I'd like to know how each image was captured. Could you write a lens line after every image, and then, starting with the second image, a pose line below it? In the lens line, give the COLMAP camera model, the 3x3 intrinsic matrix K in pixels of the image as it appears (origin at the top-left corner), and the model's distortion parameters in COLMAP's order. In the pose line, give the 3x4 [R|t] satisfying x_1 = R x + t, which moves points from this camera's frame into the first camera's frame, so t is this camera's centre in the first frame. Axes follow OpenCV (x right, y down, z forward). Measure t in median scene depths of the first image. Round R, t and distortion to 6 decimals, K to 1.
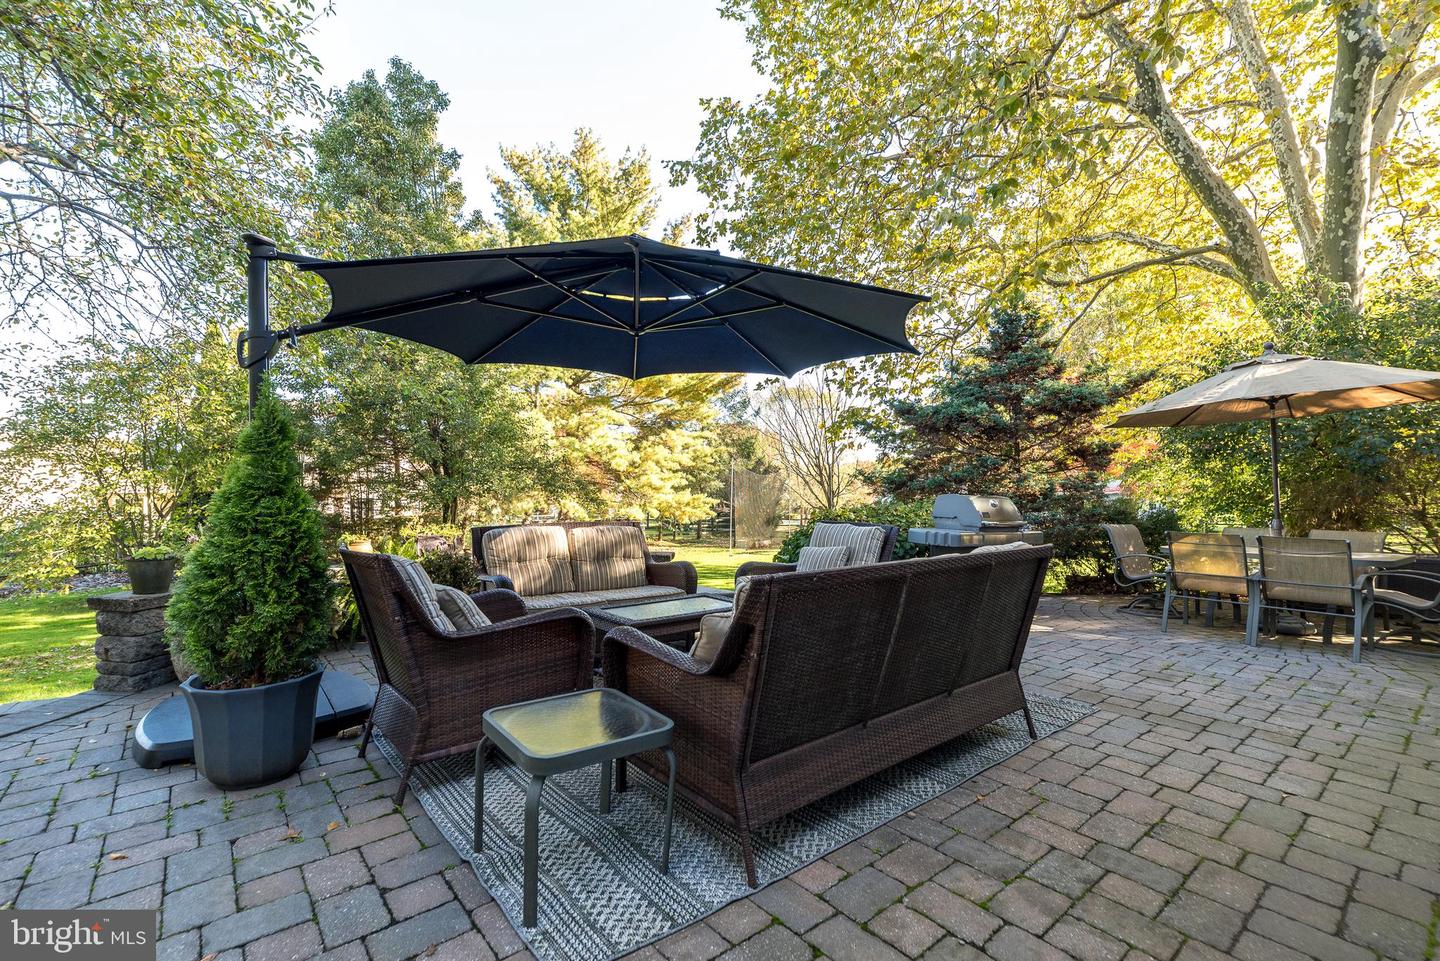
lens RADIAL K [[639.0, 0, 725.4], [0, 639.0, 490.4], [0, 0, 1]] dist [0.003732, 0.000800]
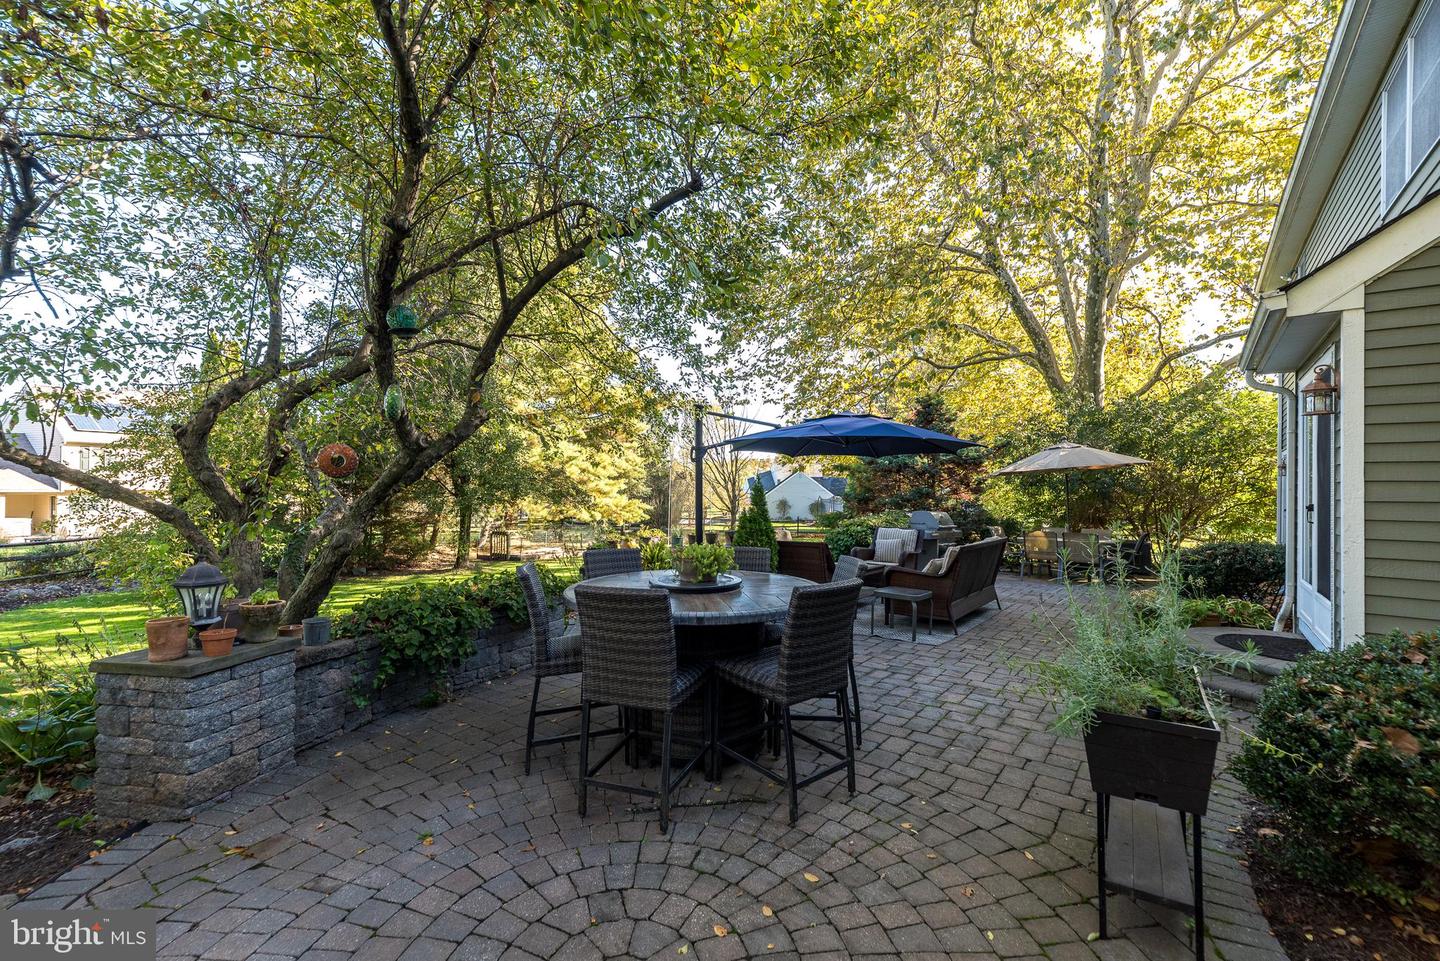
lens RADIAL K [[639.0, 0, 717.6], [0, 639.0, 478.3], [0, 0, 1]] dist [0.003732, 0.000800]
pose [[0.971712, 0.010762, 0.235925, -1.202941], [-0.007711, 0.999874, -0.013850, -0.103778], [-0.236044, 0.011639, 0.971673, -1.219160]]
